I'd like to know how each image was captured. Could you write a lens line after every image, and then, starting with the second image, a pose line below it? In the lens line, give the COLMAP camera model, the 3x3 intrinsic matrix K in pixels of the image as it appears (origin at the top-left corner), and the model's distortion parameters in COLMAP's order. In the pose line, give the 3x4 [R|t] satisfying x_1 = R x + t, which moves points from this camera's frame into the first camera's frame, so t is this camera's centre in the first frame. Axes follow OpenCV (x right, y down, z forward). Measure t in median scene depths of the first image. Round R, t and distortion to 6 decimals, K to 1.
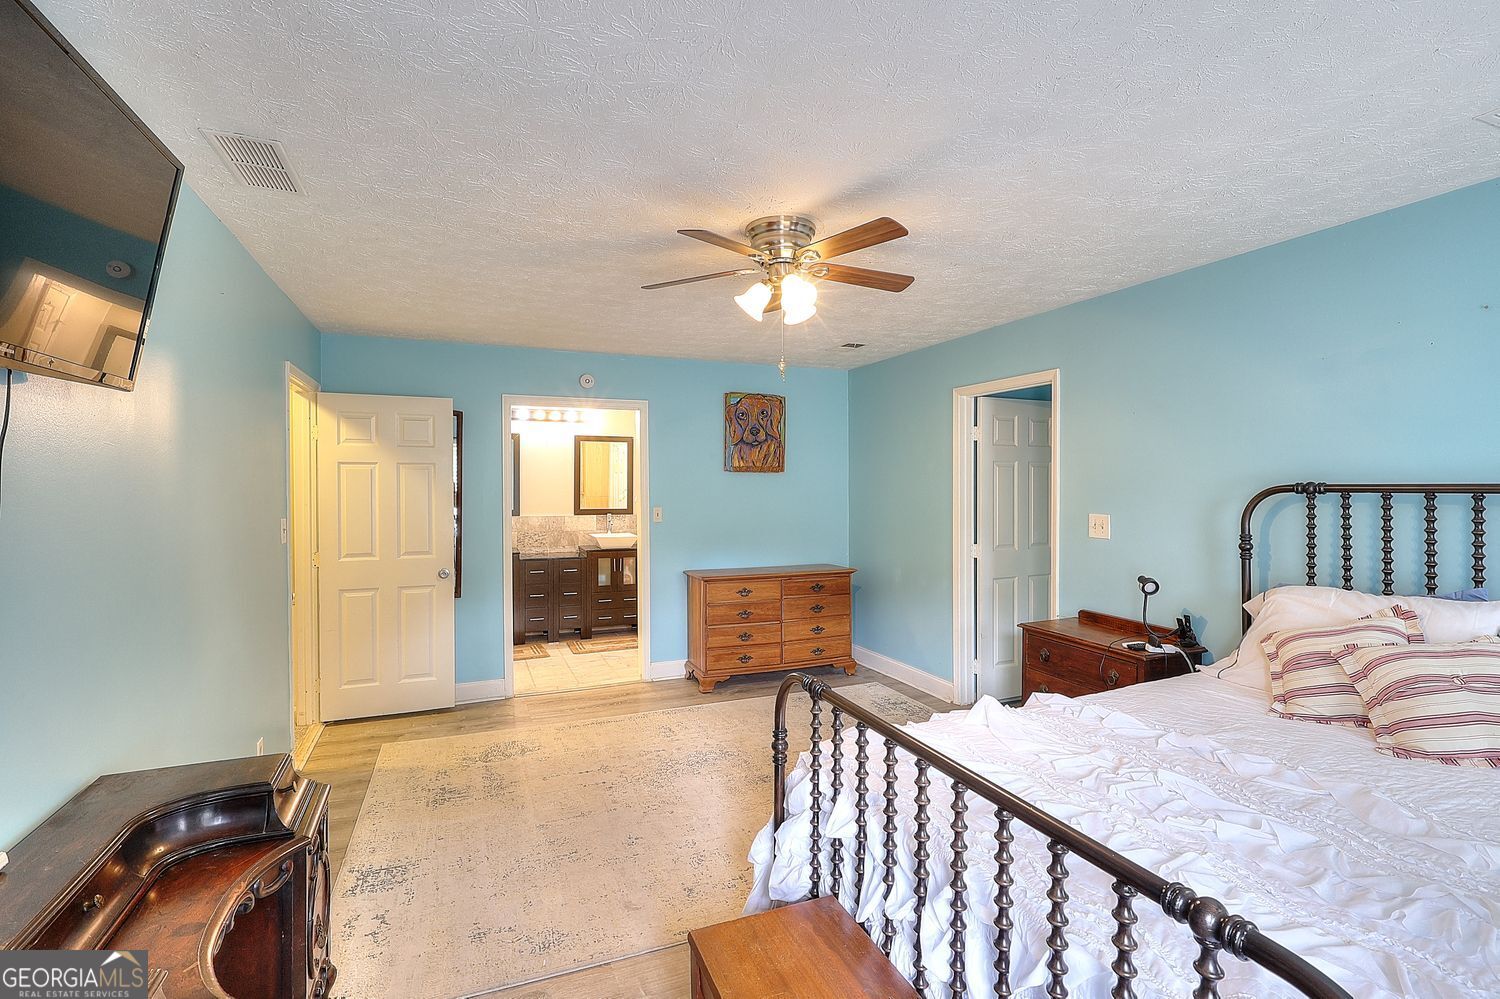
lens RADIAL K [[692.1, 0, 745.6], [0, 692.1, 492.9], [0, 0, 1]] dist [-0.001140, 0.000277]
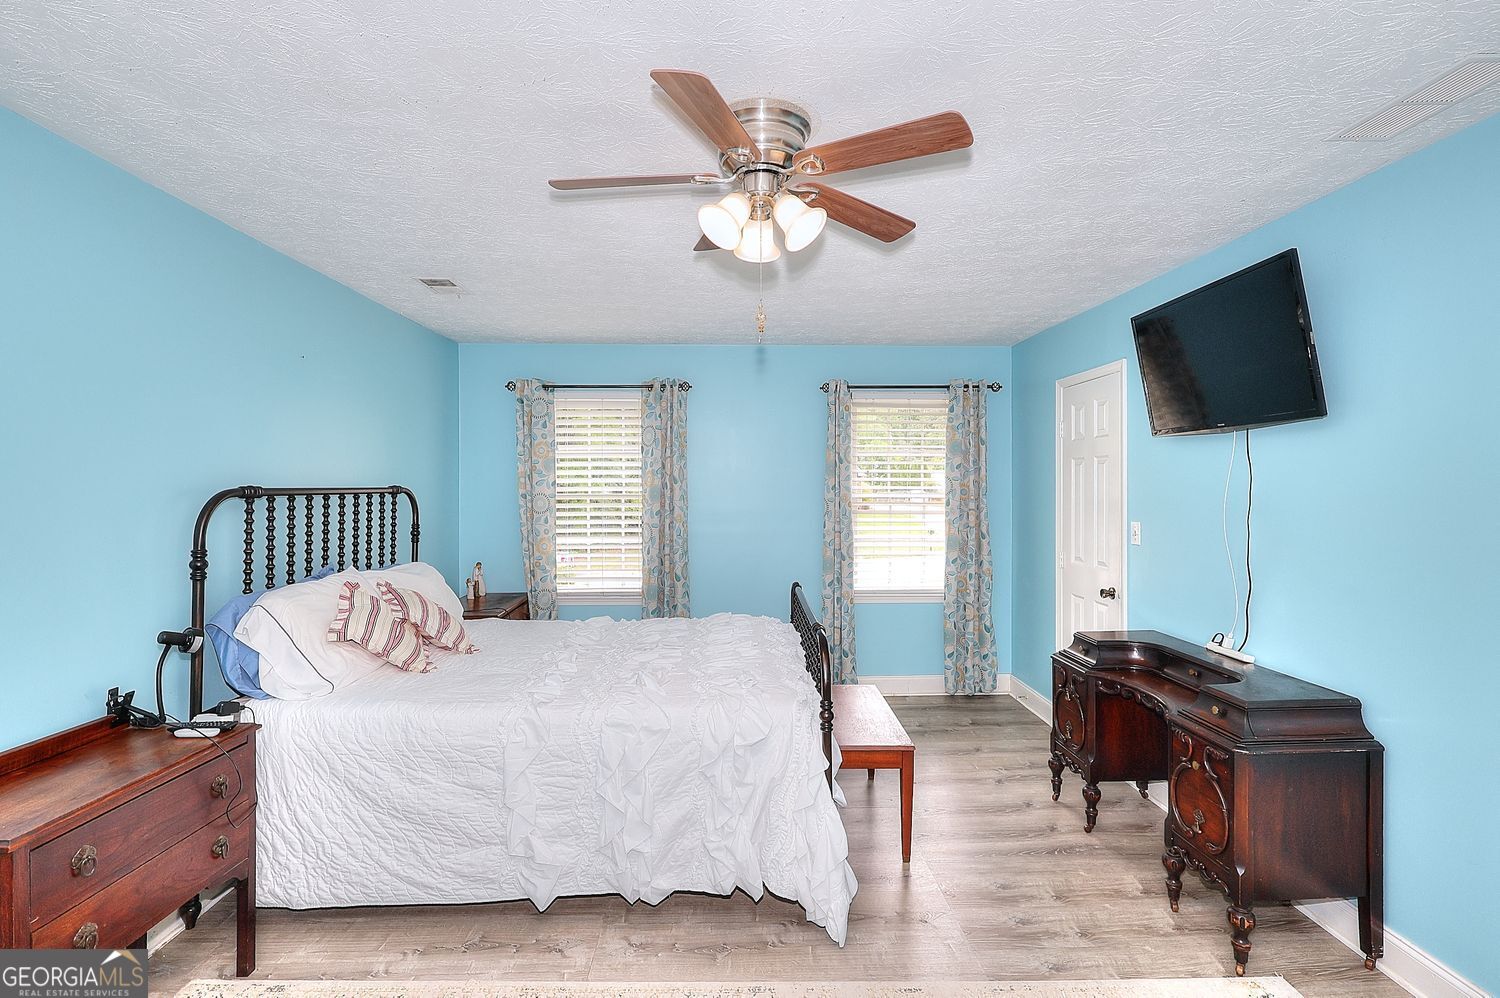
lens RADIAL K [[692.1, 0, 749.0], [0, 692.1, 495.7], [0, 0, 1]] dist [-0.001140, 0.000277]
pose [[-0.927096, -0.002724, 0.374814, -0.209514], [0.006740, 0.999691, 0.023936, -0.021053], [-0.374763, 0.024717, -0.926791, 1.652559]]
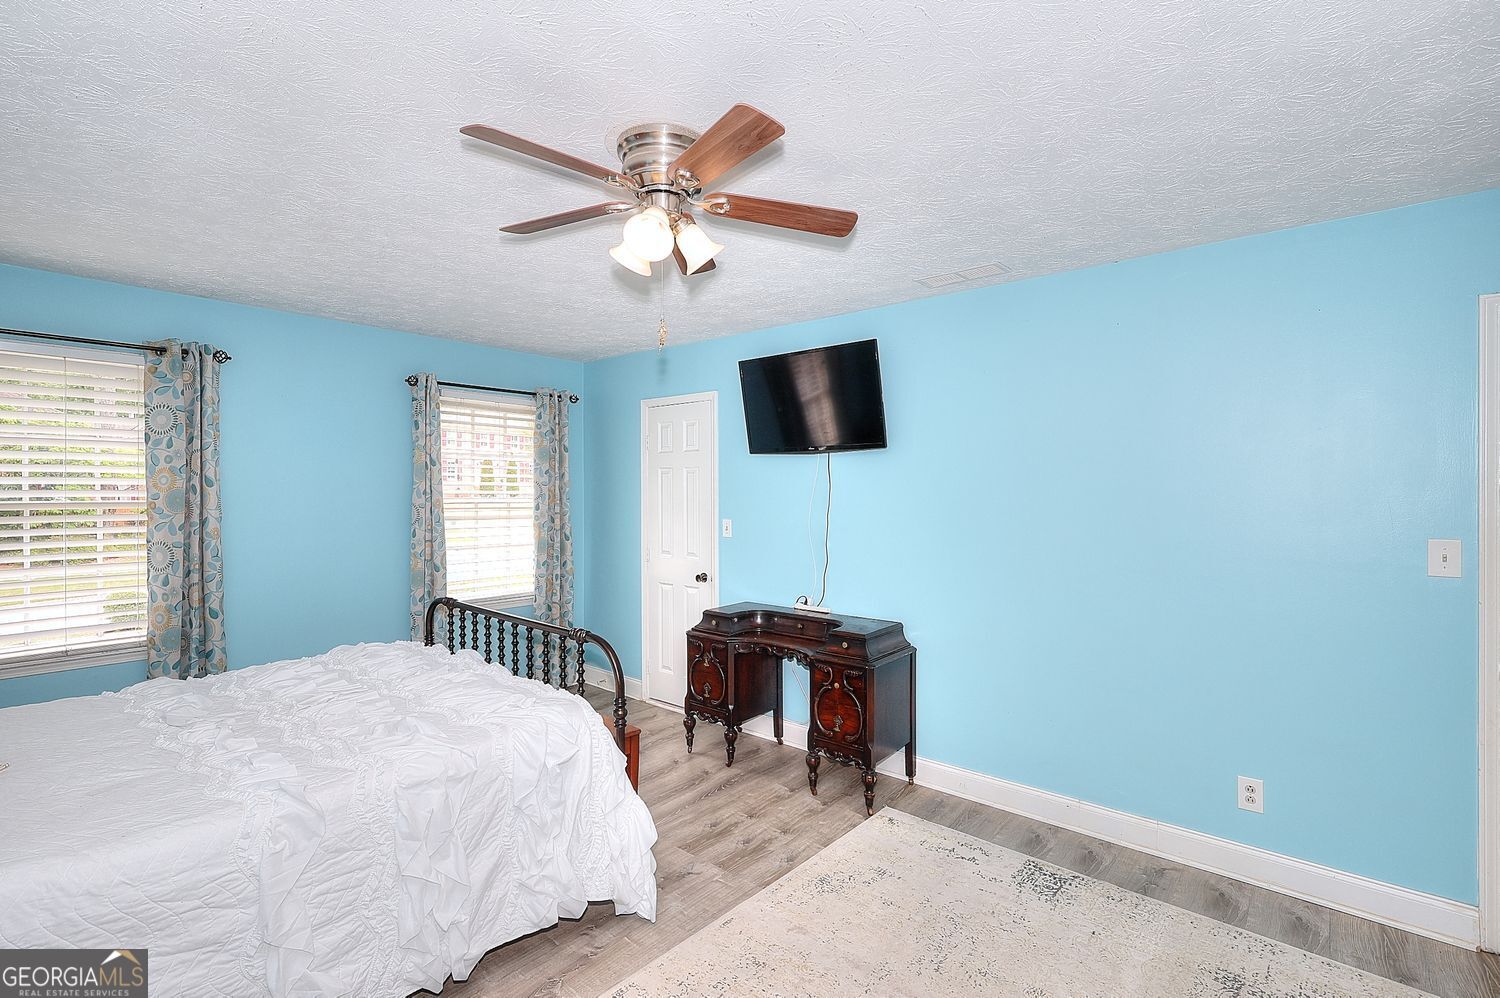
lens RADIAL K [[692.1, 0, 747.1], [0, 692.1, 497.7], [0, 0, 1]] dist [-0.001140, 0.000277]
pose [[-0.900384, 0.004371, -0.435075, 0.291606], [-0.005862, 0.999737, 0.022175, -0.025302], [0.435057, 0.022517, -0.900121, 1.697511]]
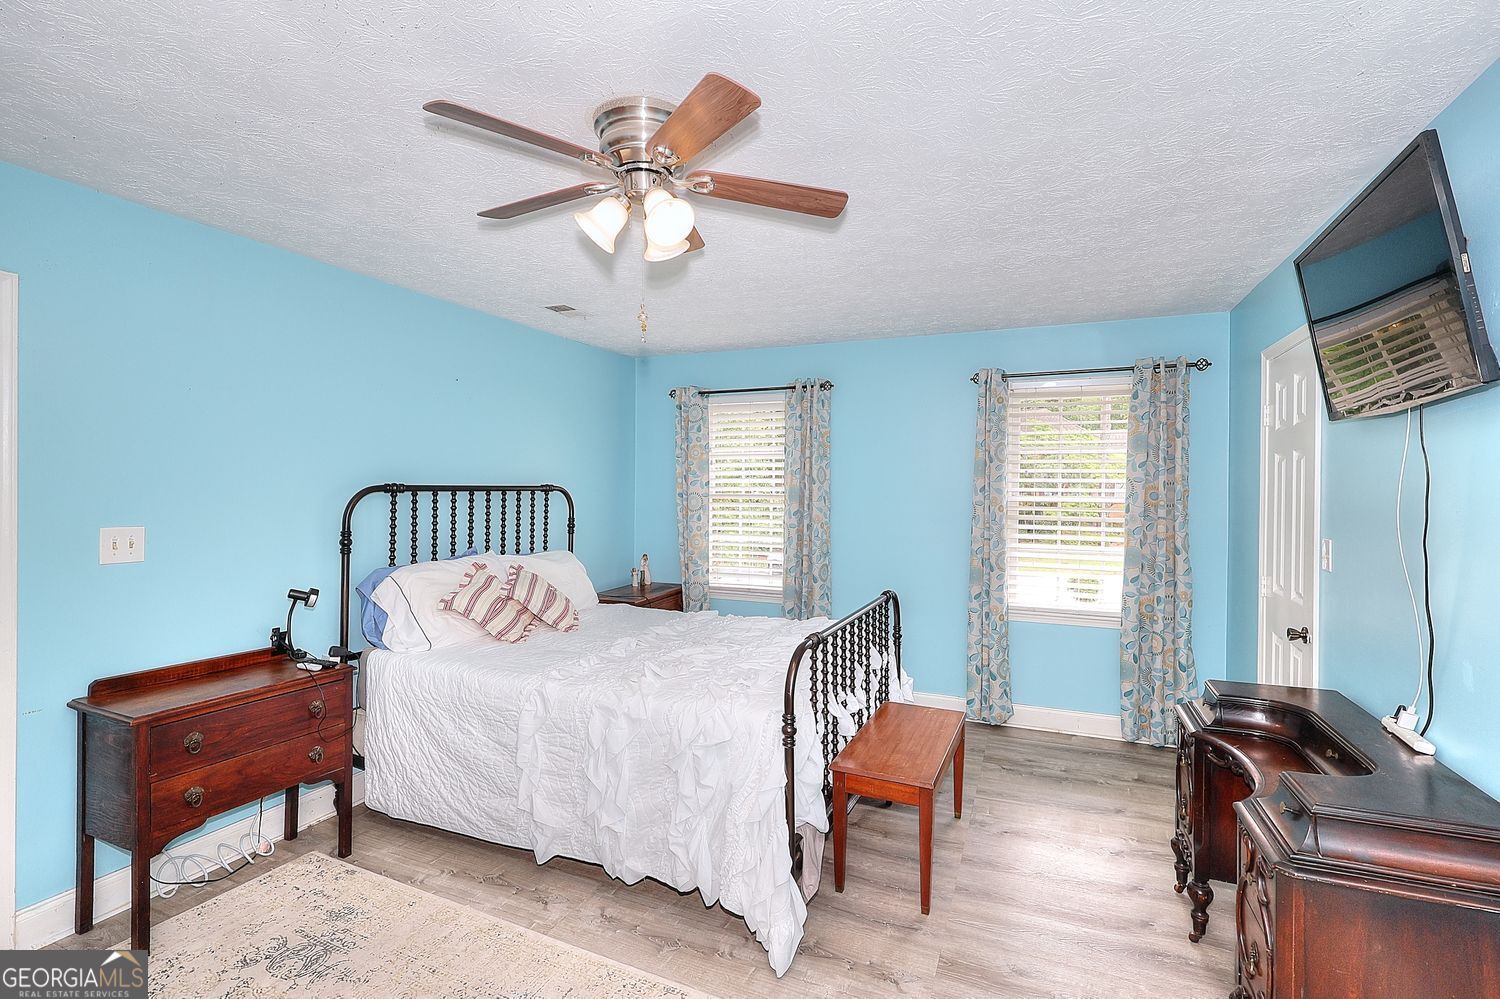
lens RADIAL K [[692.1, 0, 752.4], [0, 692.1, 497.7], [0, 0, 1]] dist [-0.001140, 0.000277]
pose [[-0.681642, -0.013936, 0.731553, -0.556500], [0.003068, 0.999755, 0.021904, -0.015386], [-0.731680, 0.017175, -0.681432, 1.388838]]
